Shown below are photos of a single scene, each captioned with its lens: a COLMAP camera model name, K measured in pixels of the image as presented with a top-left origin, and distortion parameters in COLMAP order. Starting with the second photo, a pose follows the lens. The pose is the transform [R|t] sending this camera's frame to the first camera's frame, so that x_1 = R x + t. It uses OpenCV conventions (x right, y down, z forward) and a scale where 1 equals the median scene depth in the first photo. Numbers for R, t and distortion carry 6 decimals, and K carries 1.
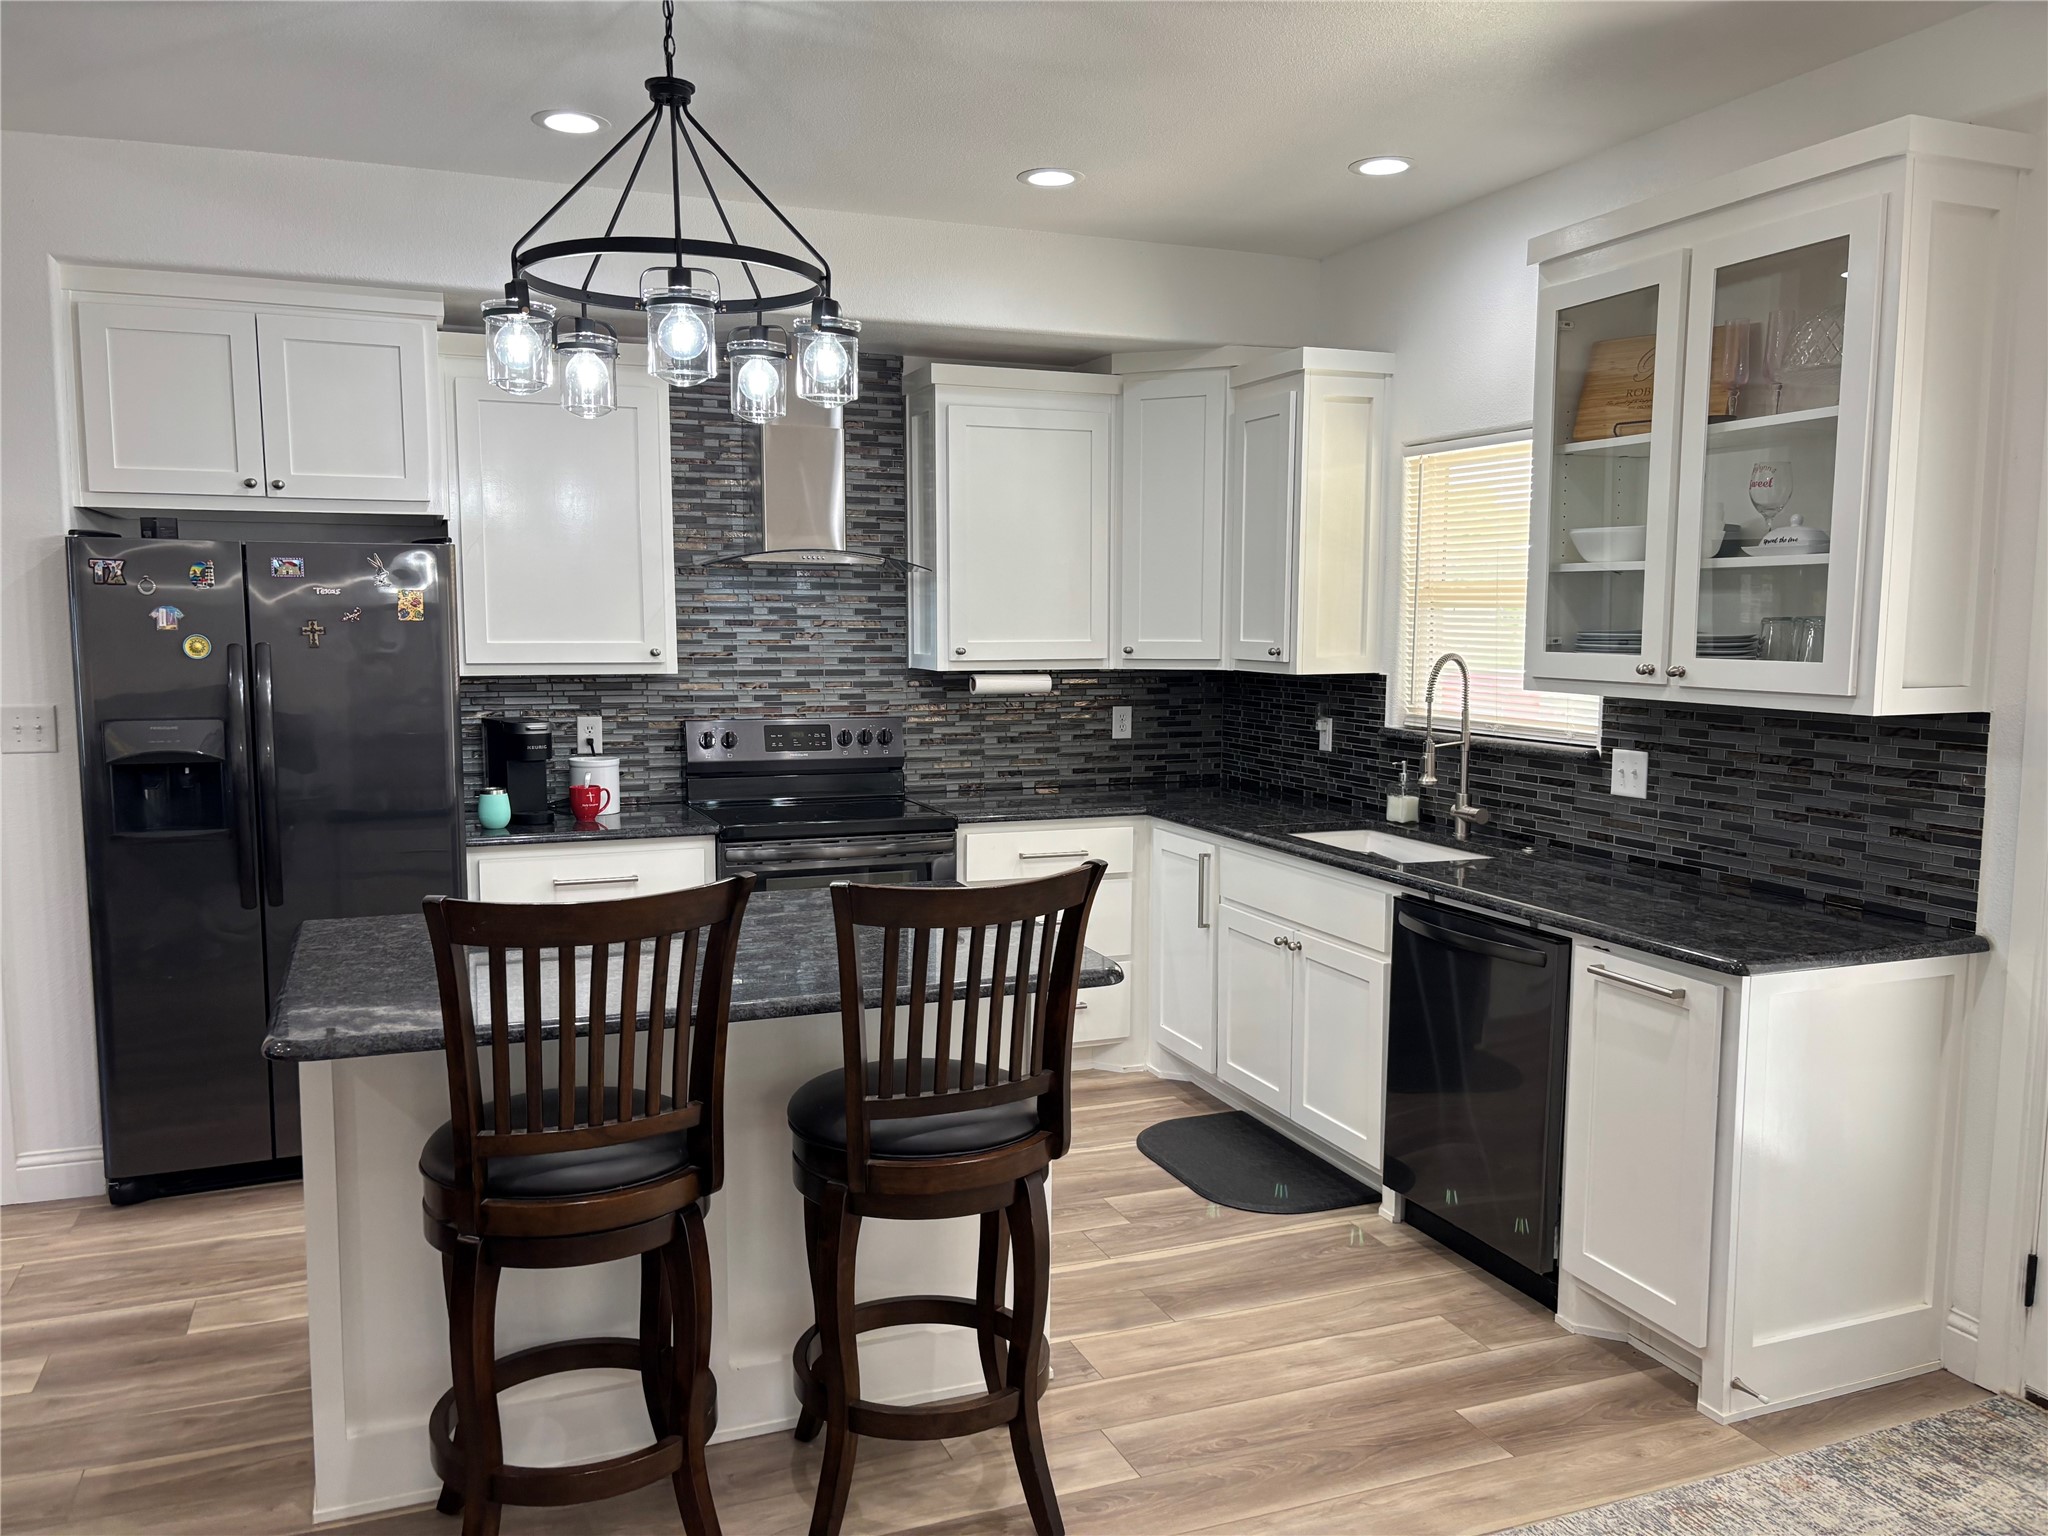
lens RADIAL K [[1544.4, 0, 1030.8], [0, 1544.4, 802.0], [0, 0, 1]] dist [0.040002, -0.077540]
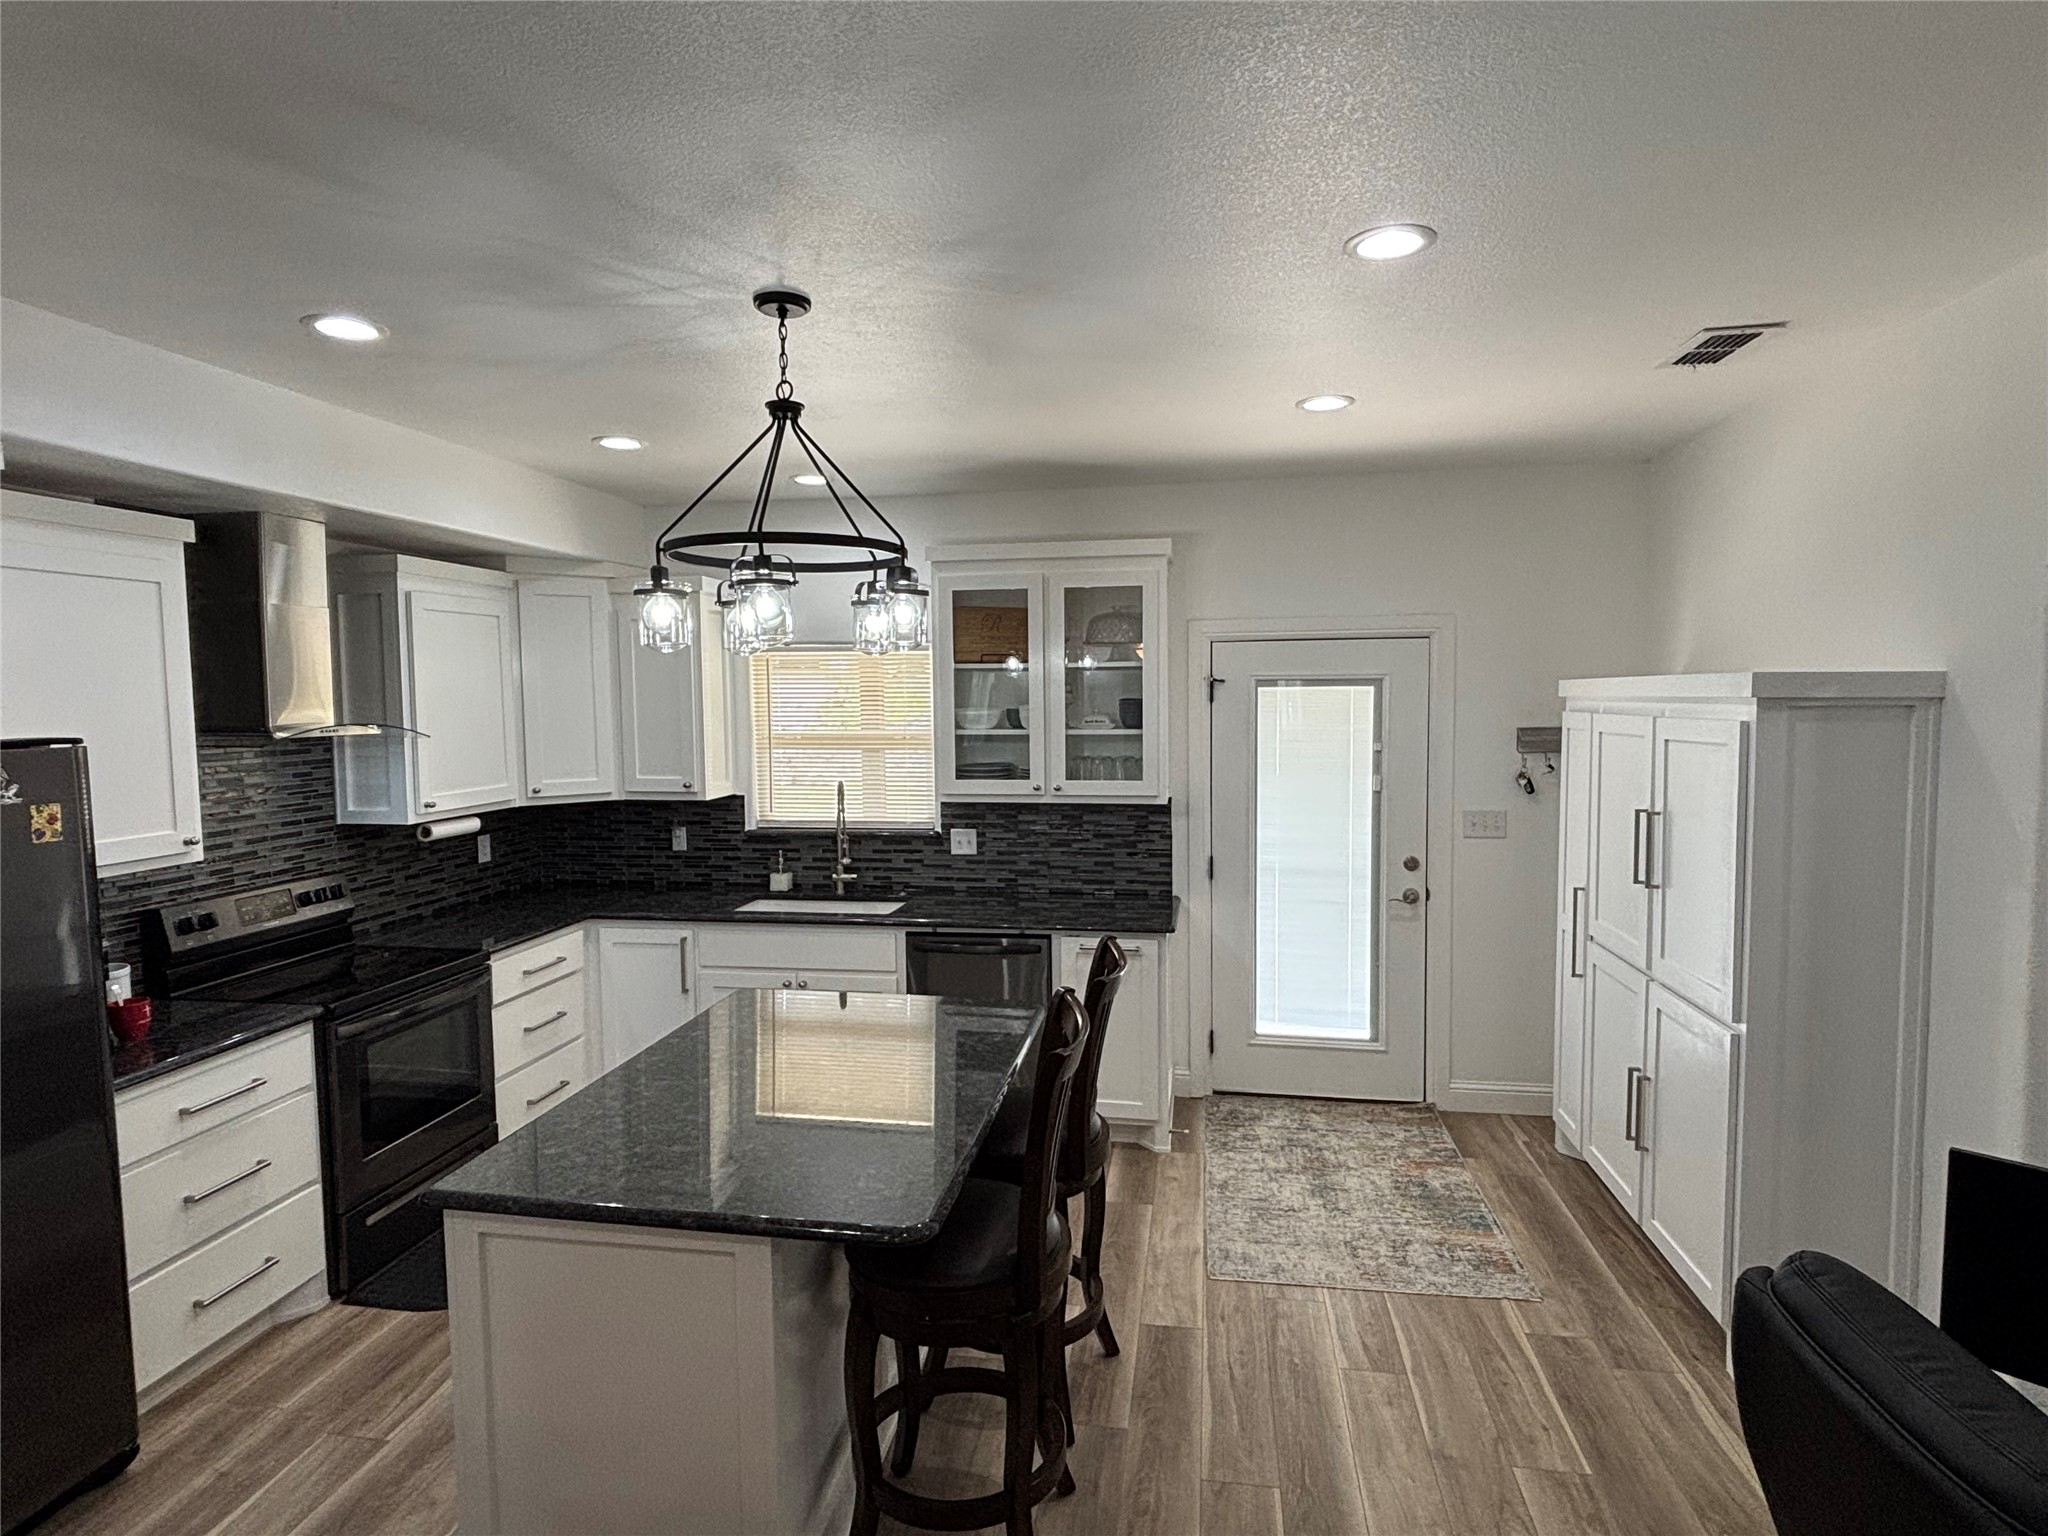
lens RADIAL K [[1081.6, 0, 1024.0], [0, 1081.6, 768.0], [0, 0, 1]] dist [0.035051, -0.000735]
pose [[0.517368, -0.064861, 0.853302, -0.542049], [0.113684, 0.993495, 0.006589, -0.087199], [-0.848178, 0.093598, 0.521376, 0.231406]]
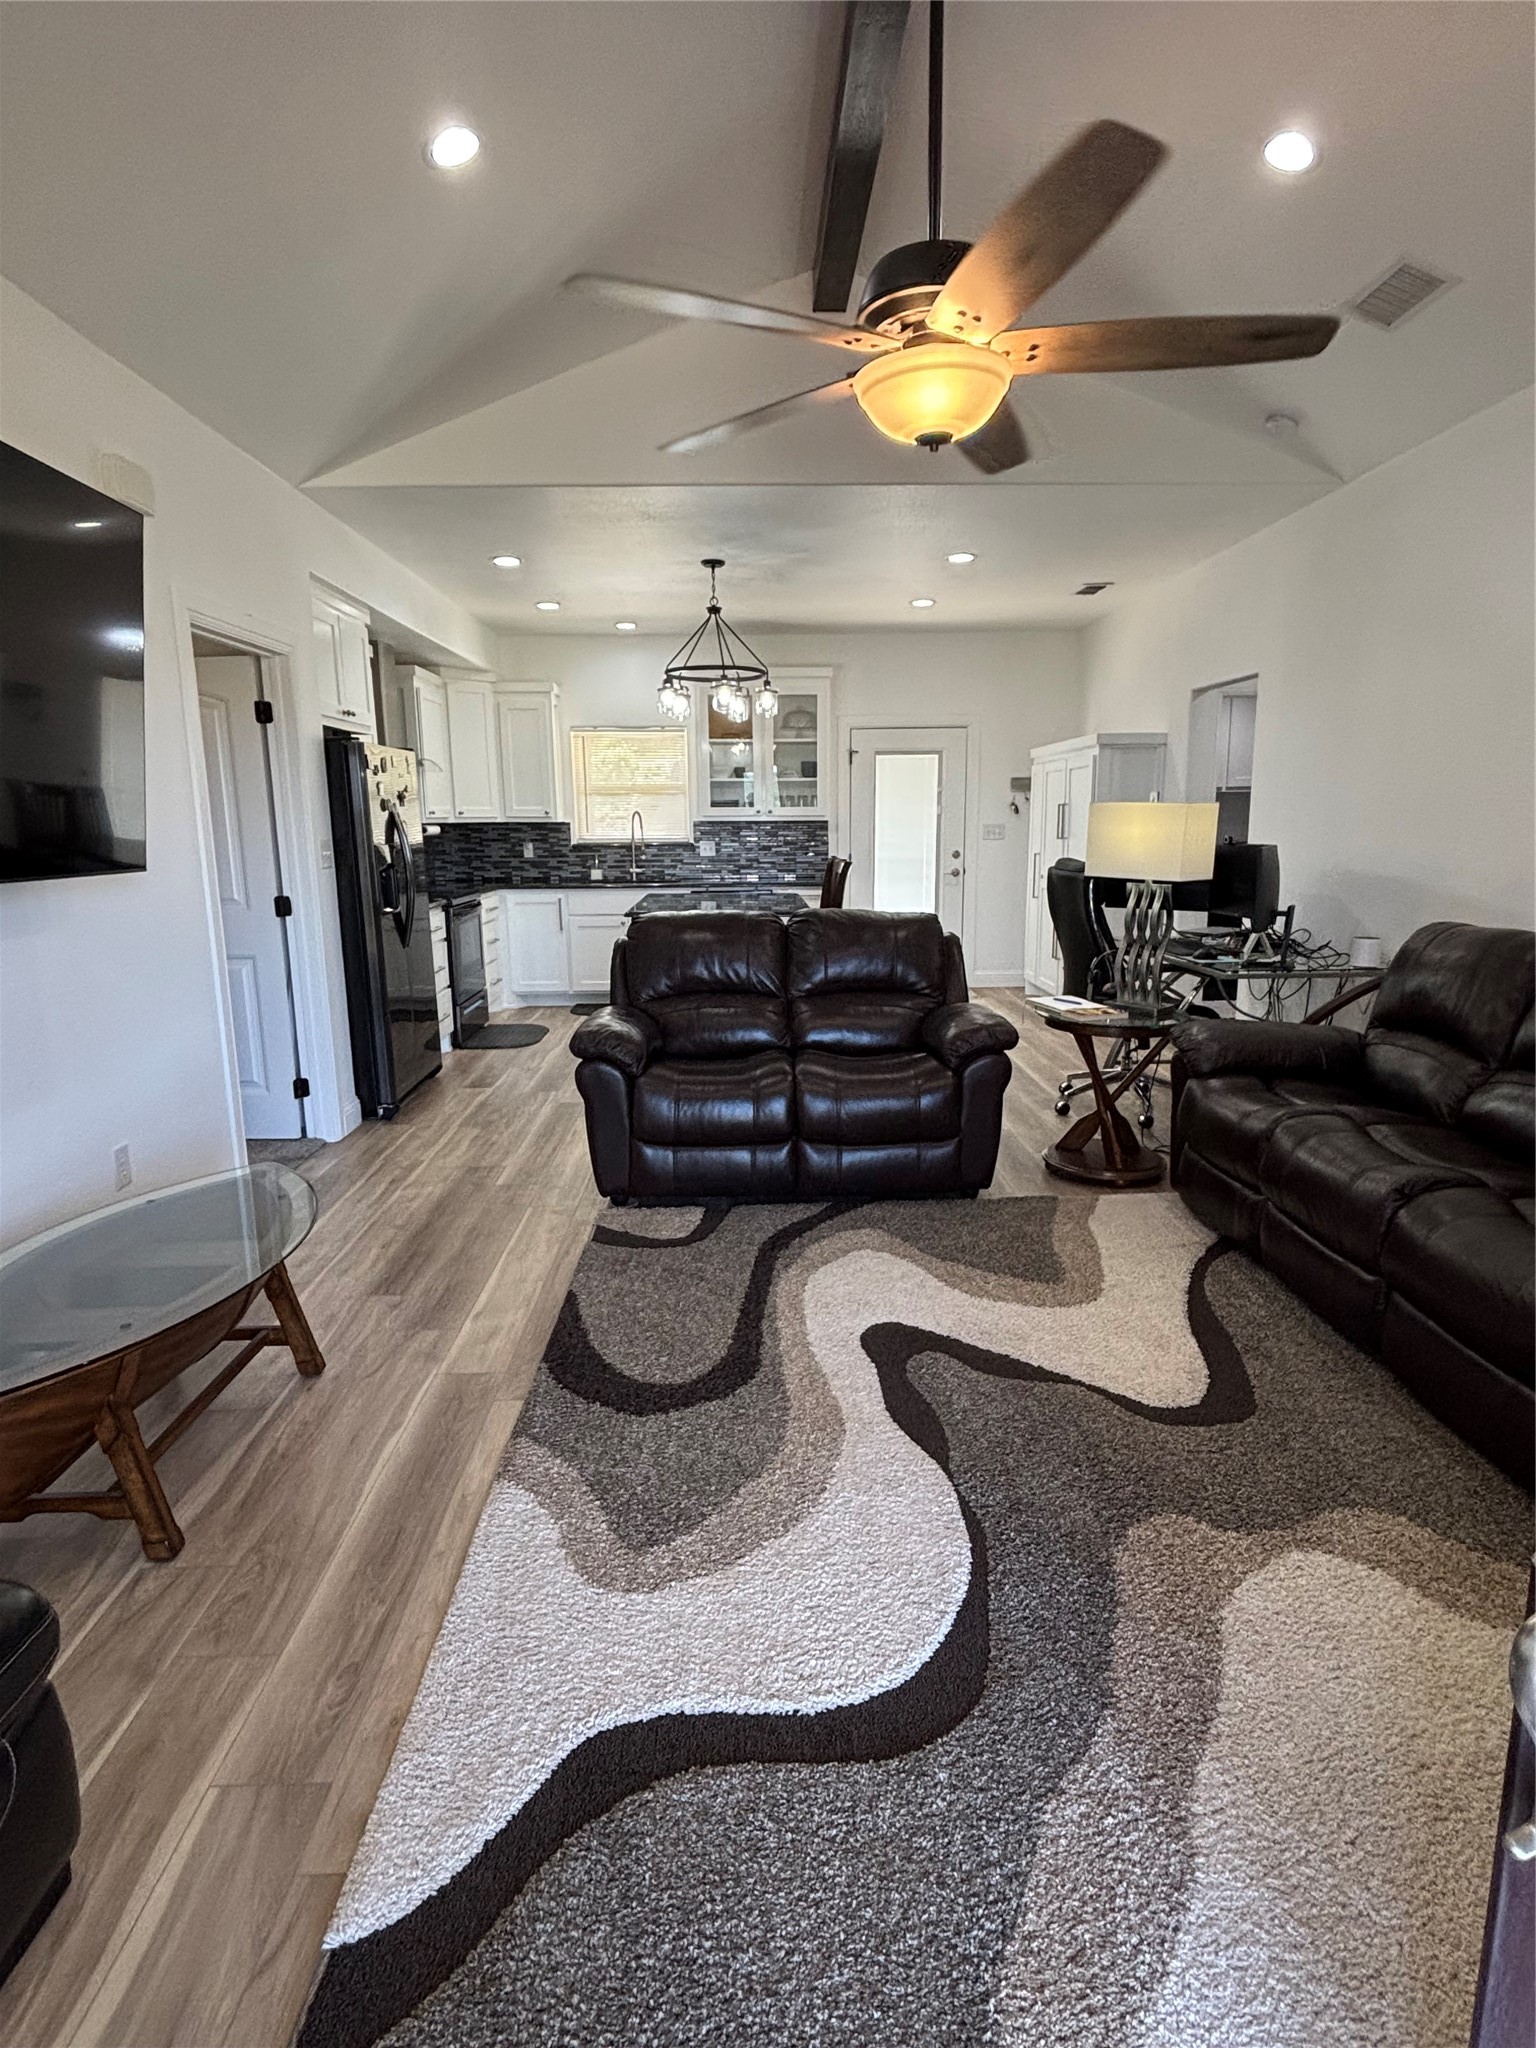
lens RADIAL K [[1081.6, 0, 768.0], [0, 1081.6, 1024.0], [0, 0, 1]] dist [0.035051, -0.000735]
pose [[0.337289, -0.181463, 0.923746, -1.356189], [0.124656, 0.981215, 0.147236, 0.018465], [-0.933111, 0.065489, 0.353574, 0.127189]]
